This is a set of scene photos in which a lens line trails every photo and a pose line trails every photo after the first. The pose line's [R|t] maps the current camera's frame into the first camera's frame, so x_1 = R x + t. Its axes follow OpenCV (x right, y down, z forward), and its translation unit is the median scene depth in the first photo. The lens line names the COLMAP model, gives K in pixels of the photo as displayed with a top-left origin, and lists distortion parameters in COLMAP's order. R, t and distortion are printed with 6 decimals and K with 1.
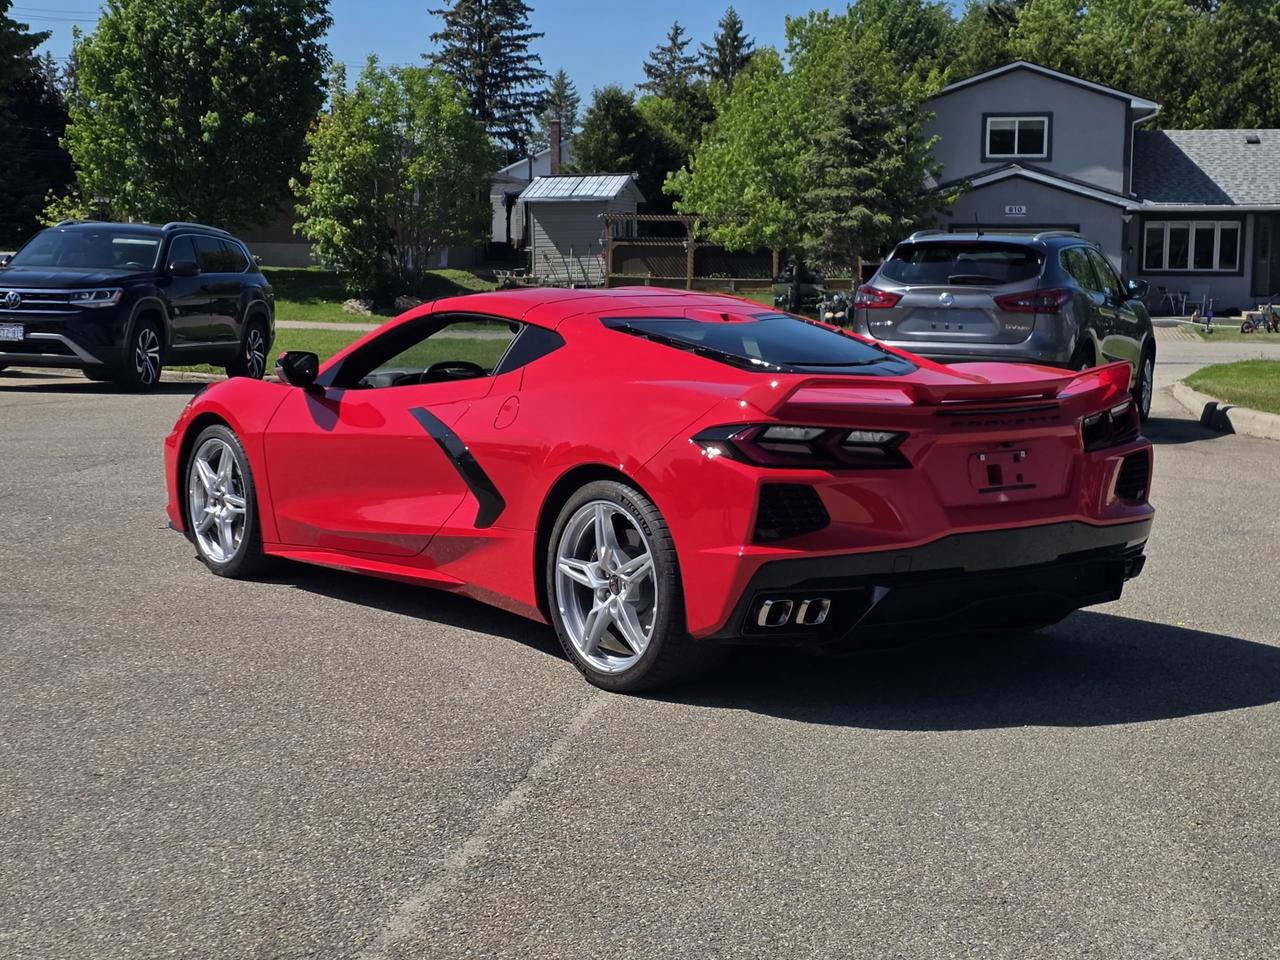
lens RADIAL K [[2103.9, 0, 640.0], [0, 2103.9, 480.0], [0, 0, 1]] dist [0.256768, -0.759649]
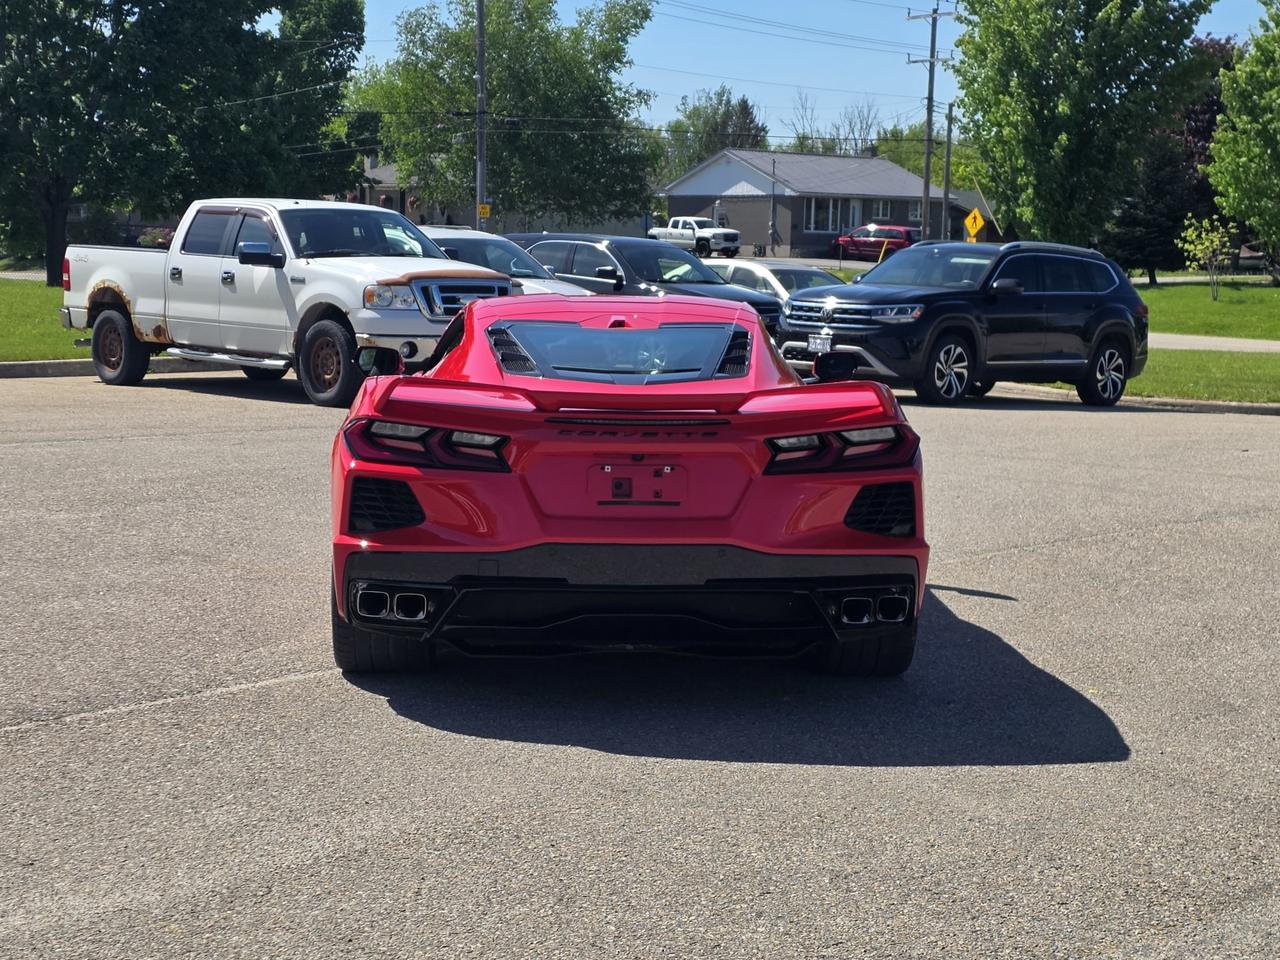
lens RADIAL K [[2103.9, 0, 640.0], [0, 2103.9, 480.0], [0, 0, 1]] dist [0.256768, -0.759649]
pose [[0.830784, 0.069337, -0.552259, 0.694328], [-0.075822, 0.997059, 0.011120, -0.017058], [0.551406, 0.032635, 0.833598, 0.195257]]
